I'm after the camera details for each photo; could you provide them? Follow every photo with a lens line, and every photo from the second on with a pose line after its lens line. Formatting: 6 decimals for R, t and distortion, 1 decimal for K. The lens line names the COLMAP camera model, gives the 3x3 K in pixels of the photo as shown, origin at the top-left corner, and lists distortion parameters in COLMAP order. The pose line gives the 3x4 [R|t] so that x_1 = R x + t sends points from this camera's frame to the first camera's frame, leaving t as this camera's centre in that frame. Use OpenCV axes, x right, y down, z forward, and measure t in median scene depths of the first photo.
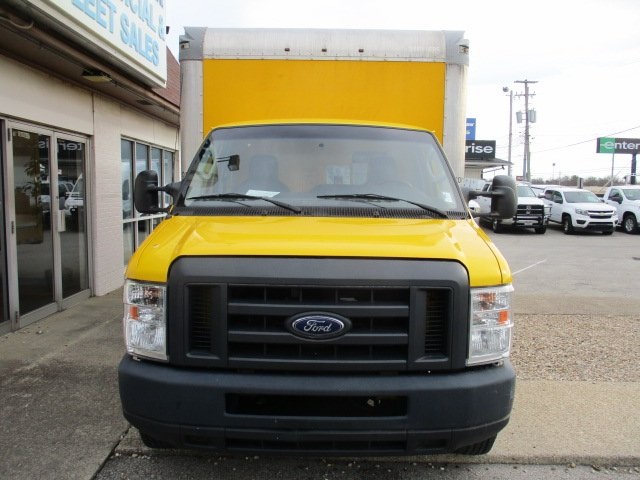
lens RADIAL K [[540.7, 0, 323.9], [0, 540.7, 240.0], [0, 0, 1]] dist [-0.004048, -0.005563]
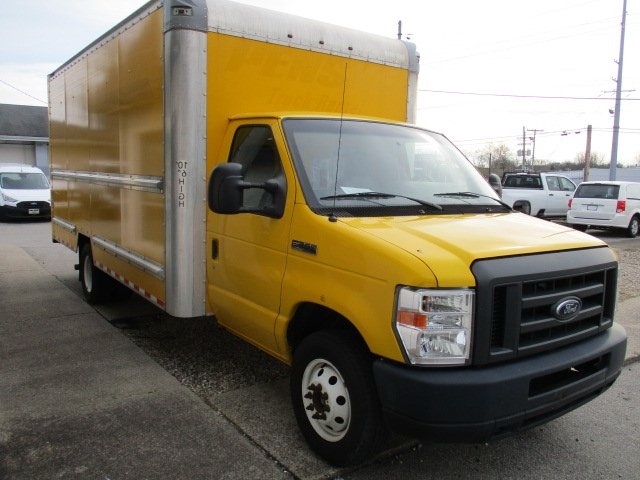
lens RADIAL K [[540.7, 0, 323.9], [0, 540.7, 240.0], [0, 0, 1]] dist [-0.004048, -0.005563]
pose [[0.802803, -0.063982, 0.592801, -0.610059], [0.040840, 0.997792, 0.052385, -0.040894], [-0.594843, -0.017845, 0.803644, 0.193175]]
